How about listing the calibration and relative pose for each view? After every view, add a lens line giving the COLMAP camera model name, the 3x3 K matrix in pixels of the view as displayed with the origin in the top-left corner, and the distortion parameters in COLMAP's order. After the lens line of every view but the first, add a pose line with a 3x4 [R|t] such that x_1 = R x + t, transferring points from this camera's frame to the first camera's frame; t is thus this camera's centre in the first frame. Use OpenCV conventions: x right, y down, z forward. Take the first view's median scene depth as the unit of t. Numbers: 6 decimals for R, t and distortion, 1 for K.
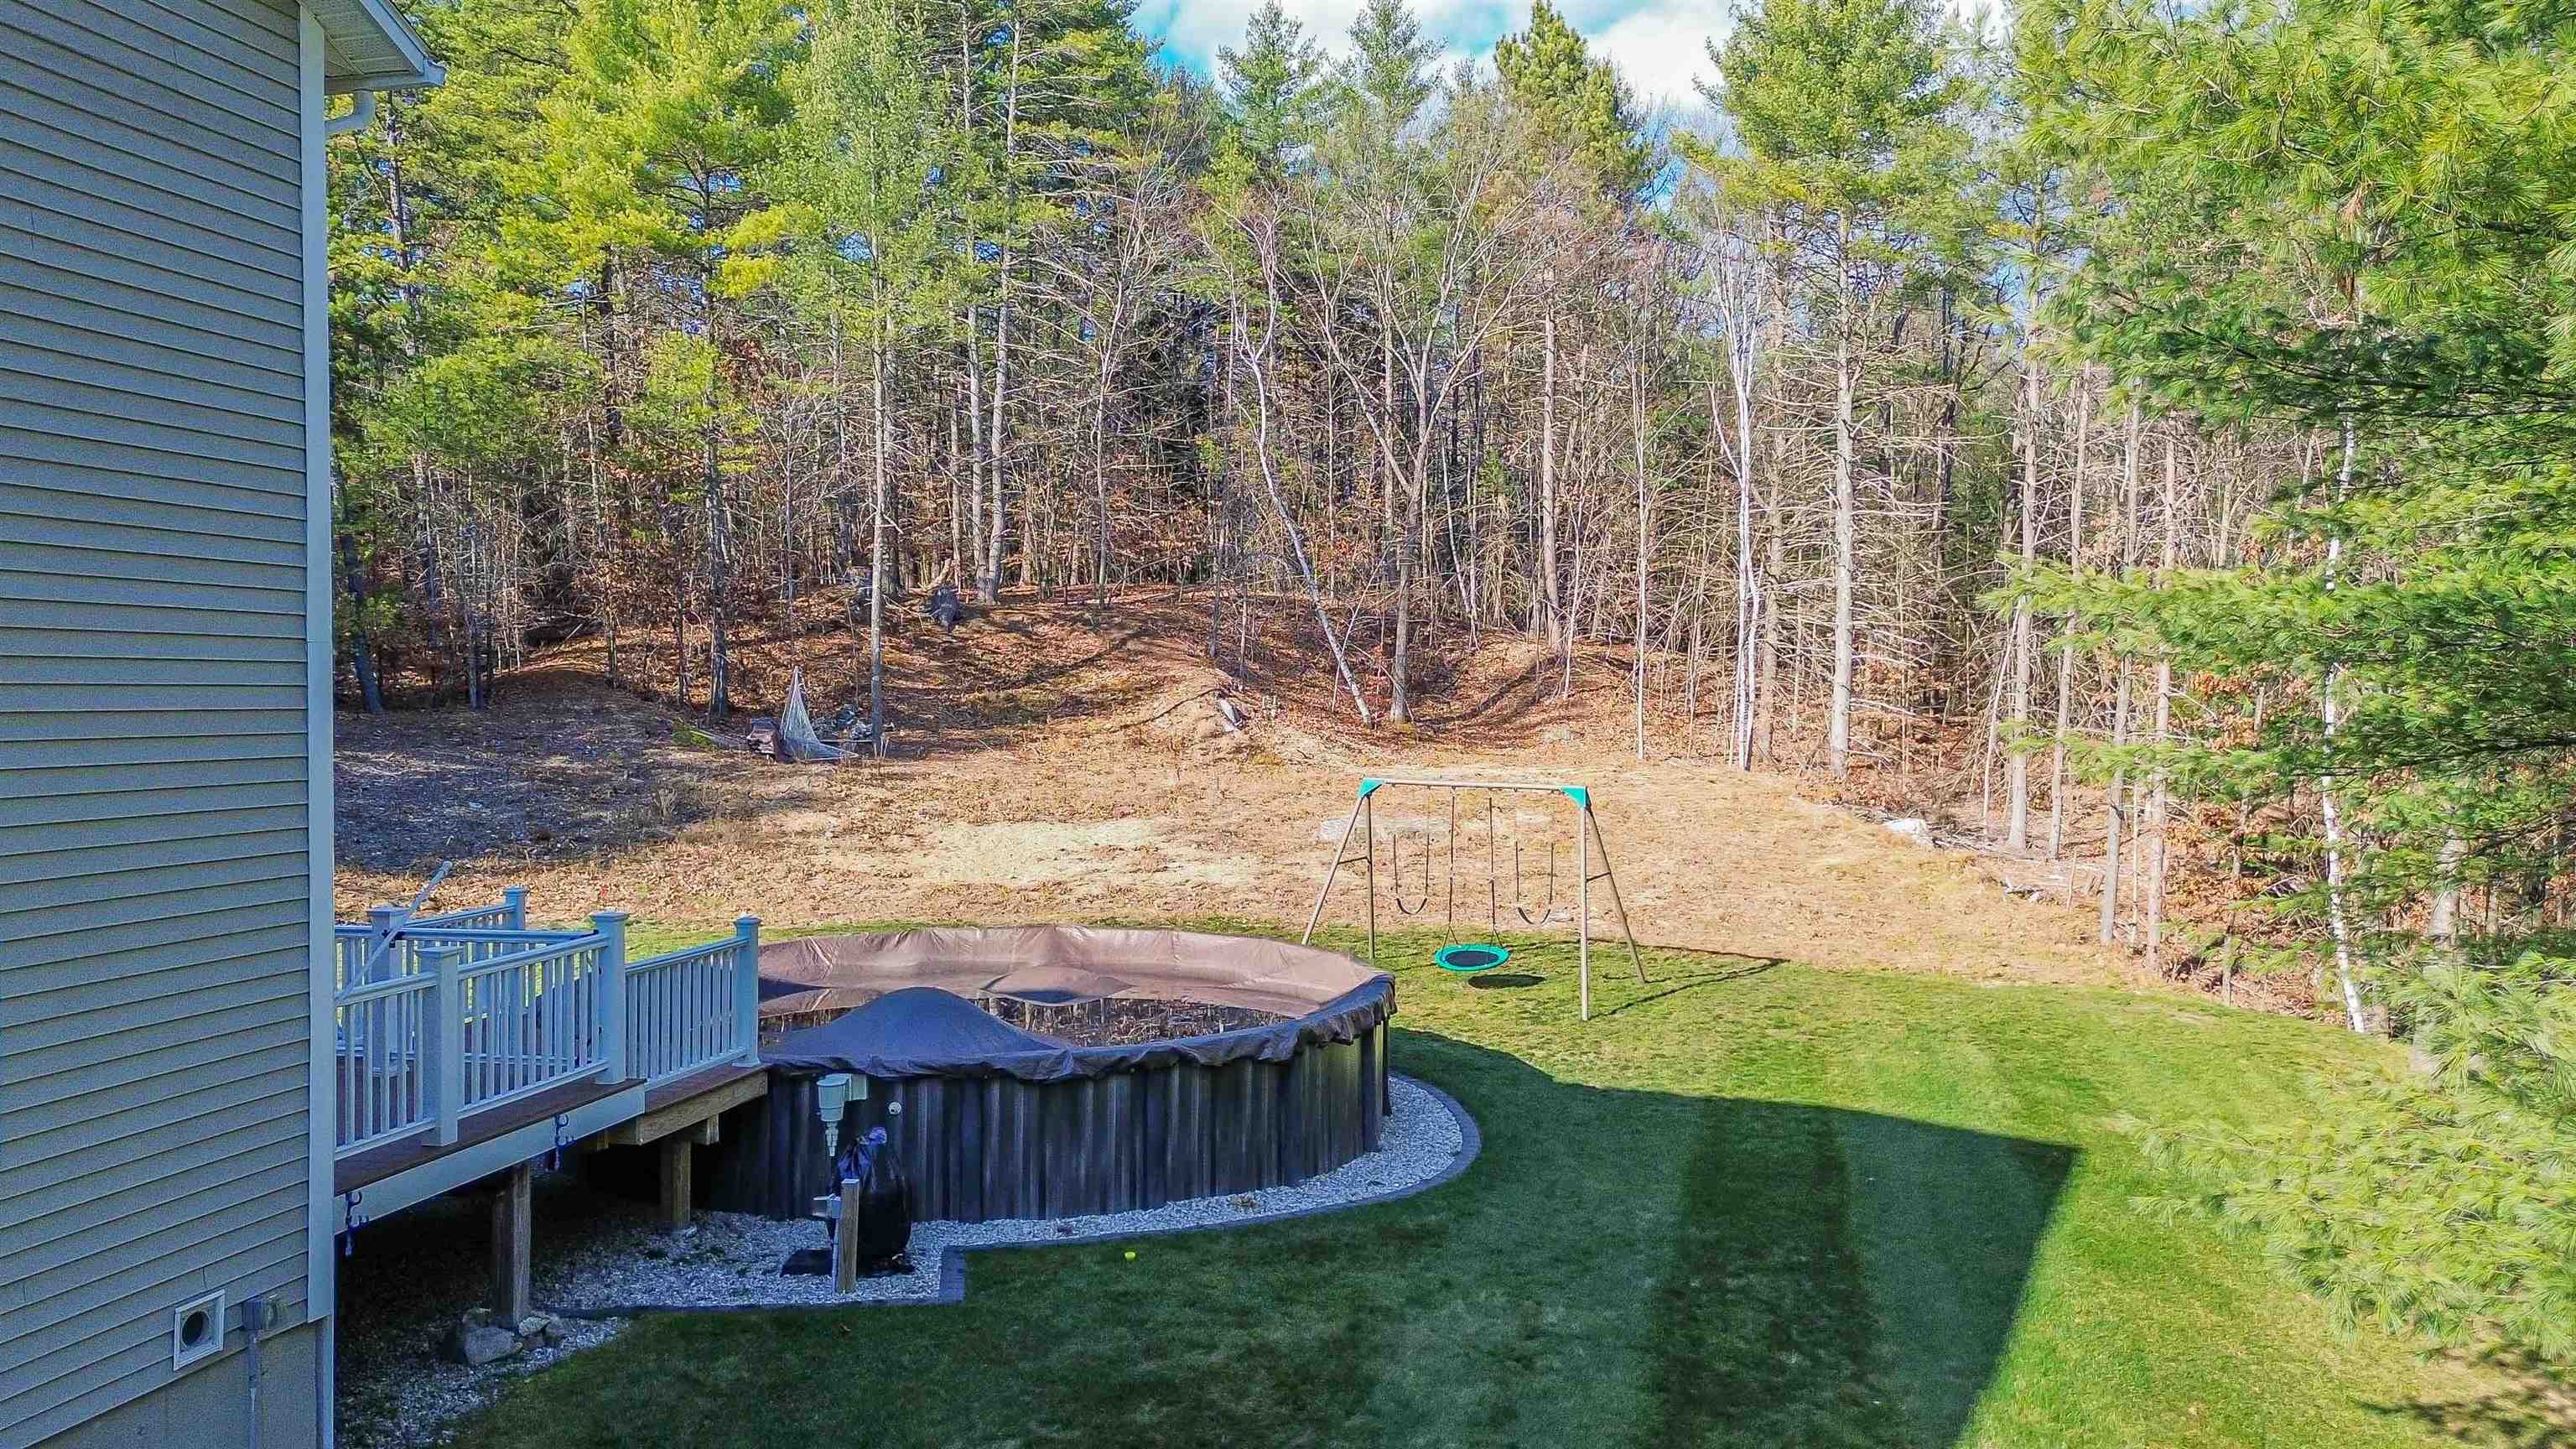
lens RADIAL K [[1827.5, 0, 1288.0], [0, 1827.5, 724.5], [0, 0, 1]] dist [0.051360, -0.001004]
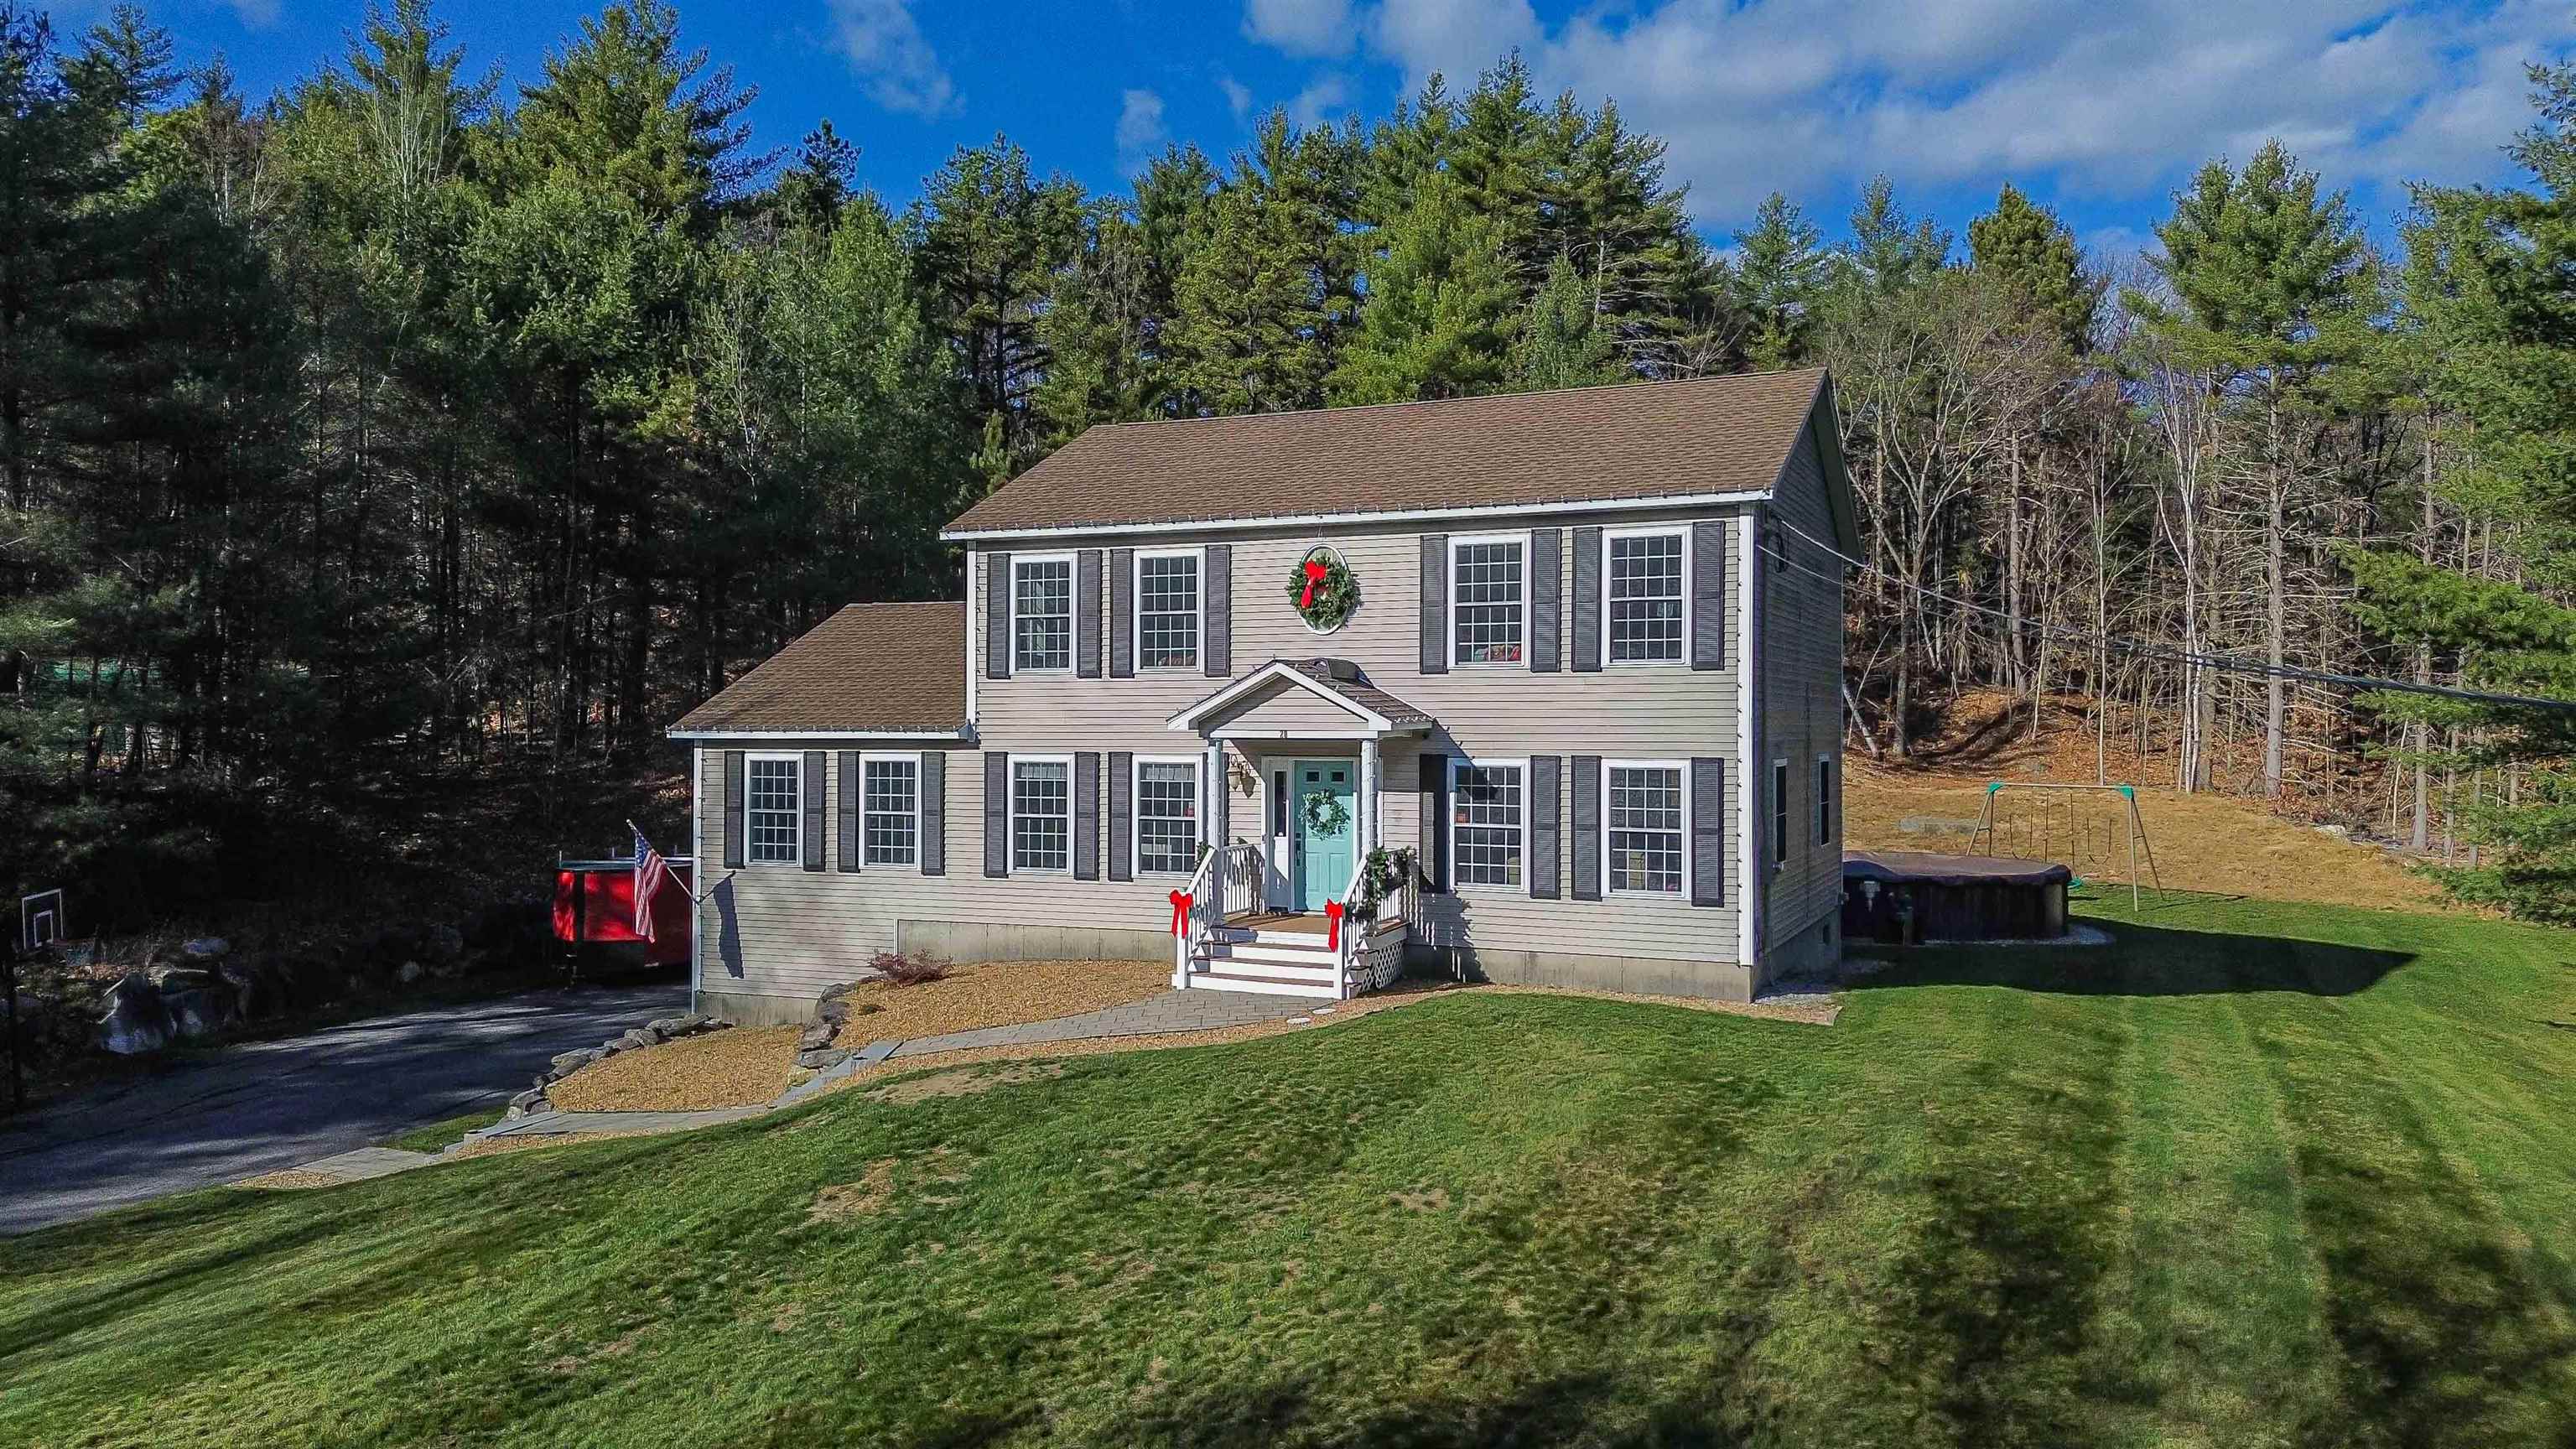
lens RADIAL K [[1819.2, 0, 1288.0], [0, 1819.2, 724.5], [0, 0, 1]] dist [0.087452, -0.092548]
pose [[0.982260, 0.000604, -0.187524, -0.123143], [-0.004474, 0.999786, -0.020216, 0.004636], [0.187472, 0.020696, 0.982052, -0.370099]]
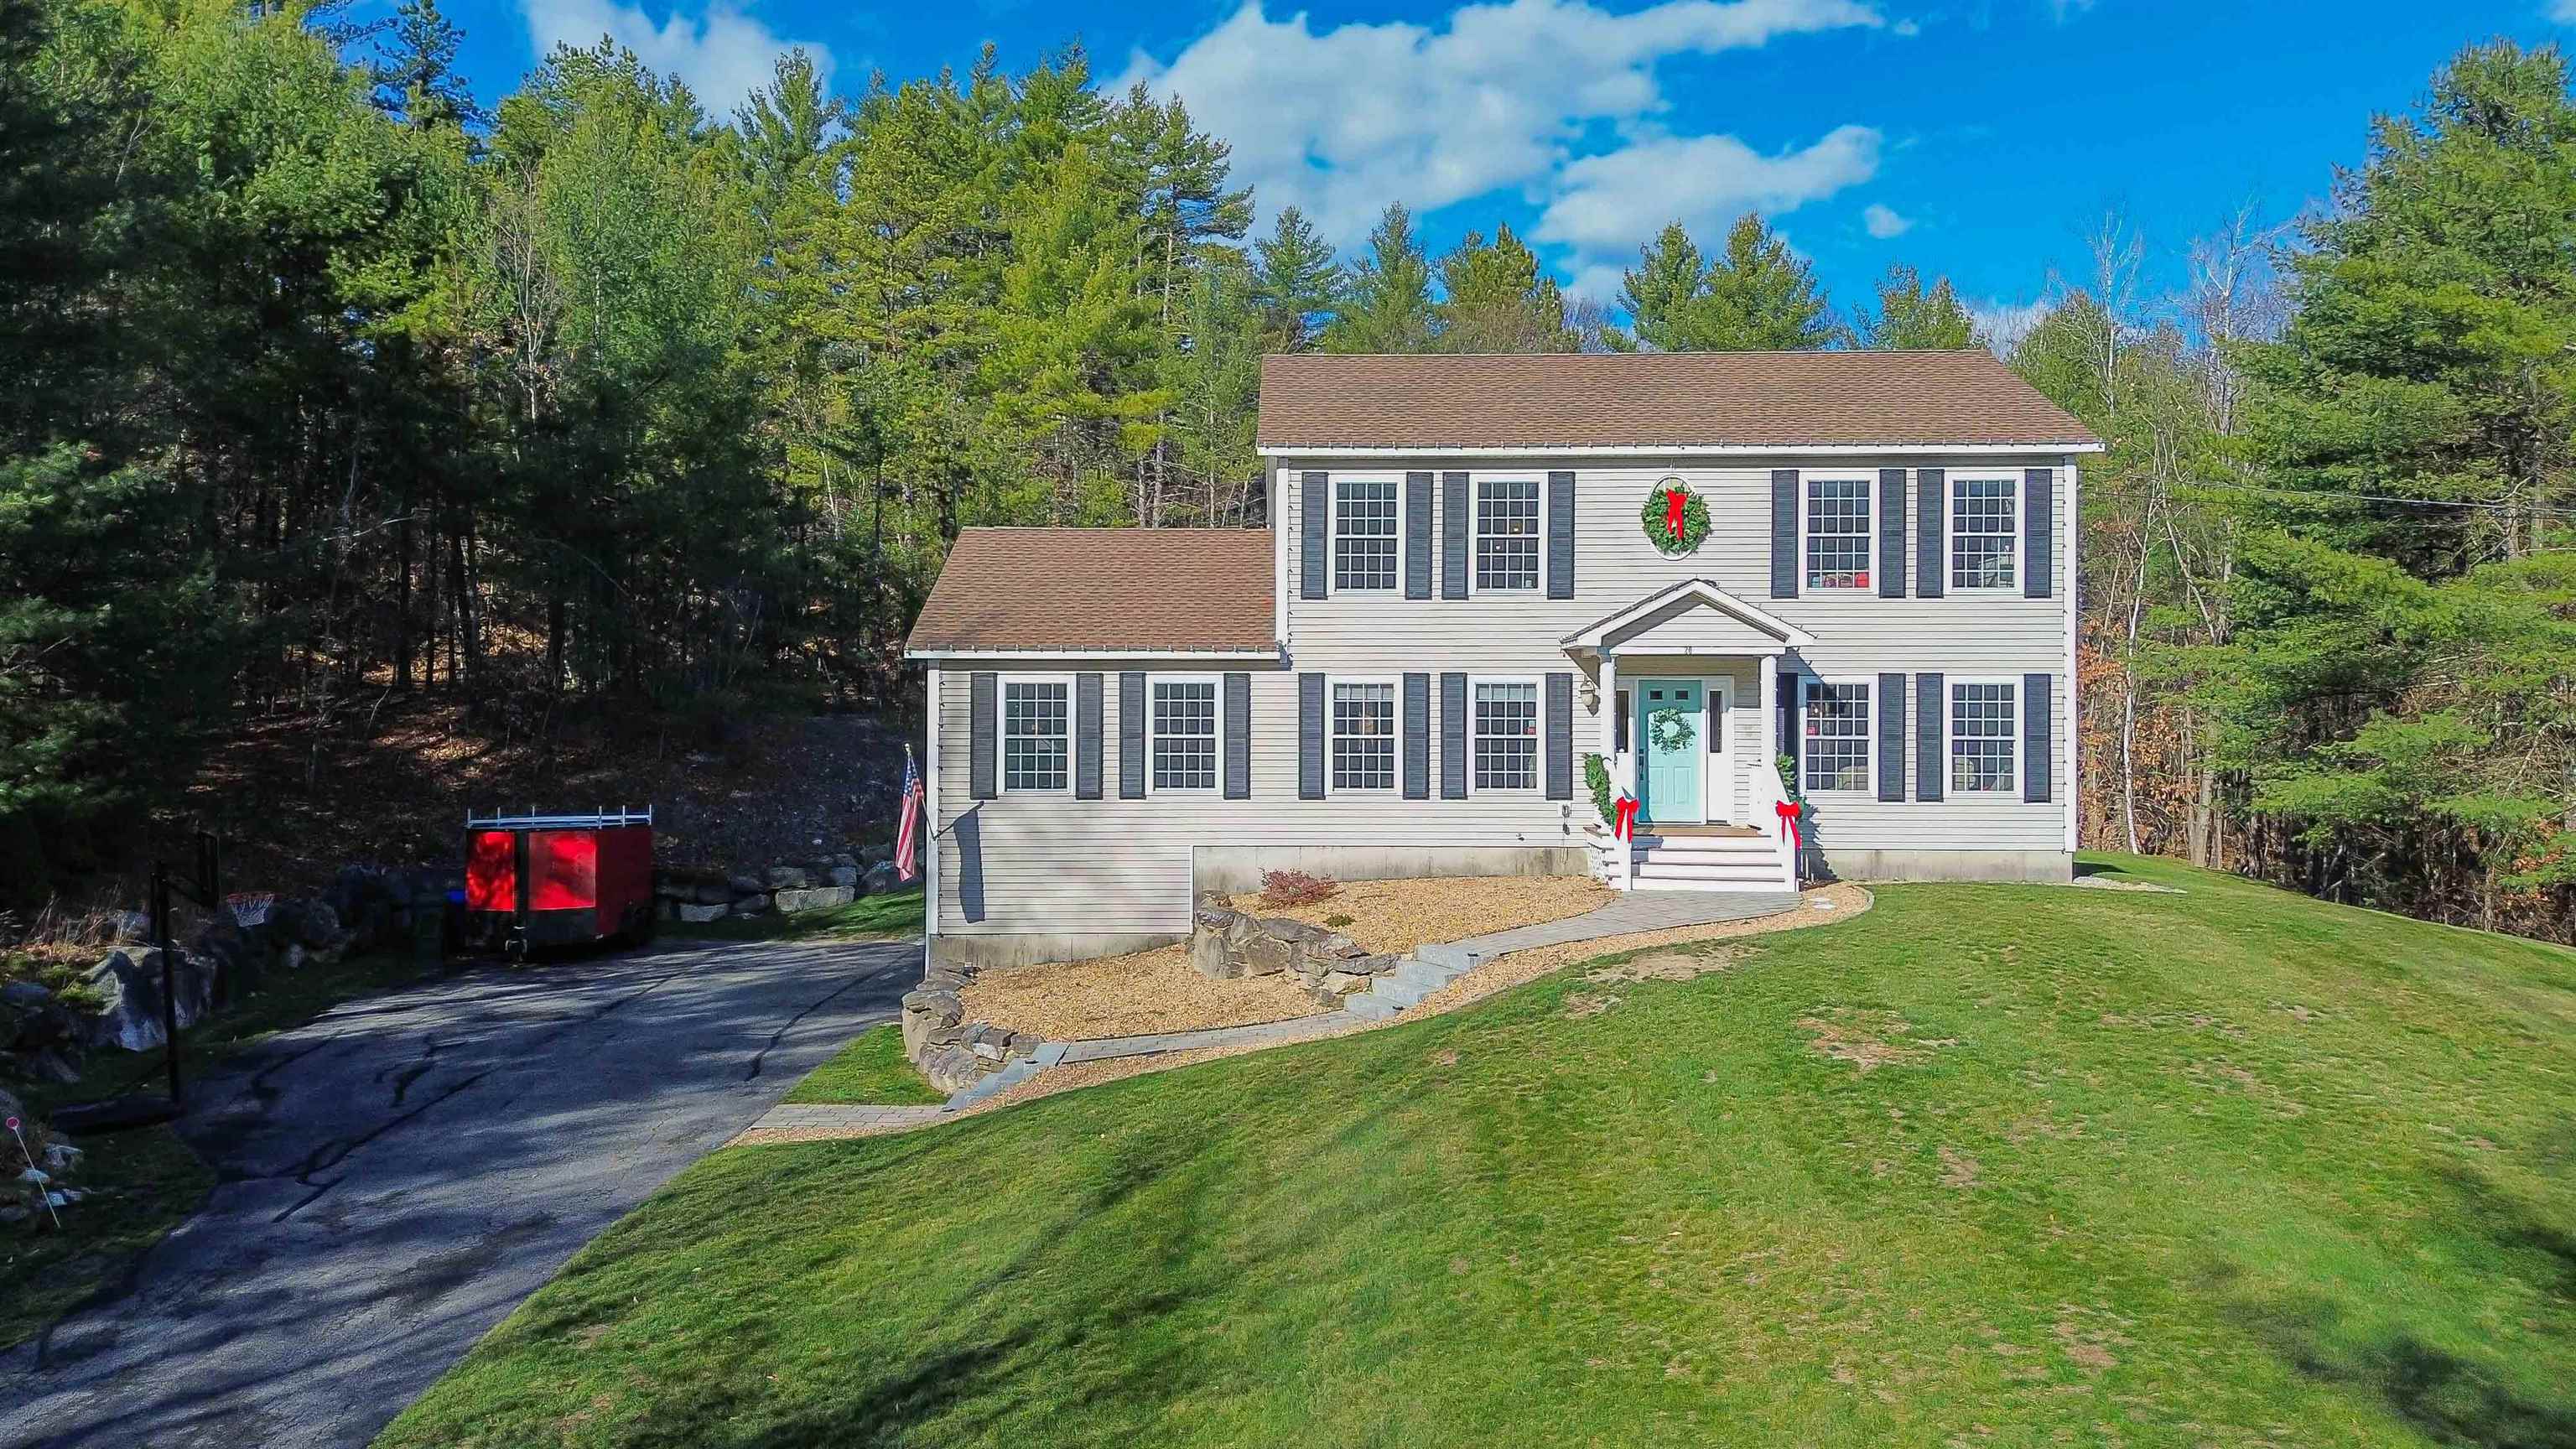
lens RADIAL K [[1815.9, 0, 1288.0], [0, 1815.9, 724.5], [0, 0, 1]] dist [0.160304, -0.309576]
pose [[0.976480, 0.003237, 0.215582, -0.367370], [0.001751, 0.999735, -0.022945, 0.024389], [-0.215600, 0.022783, 0.976216, -0.372670]]
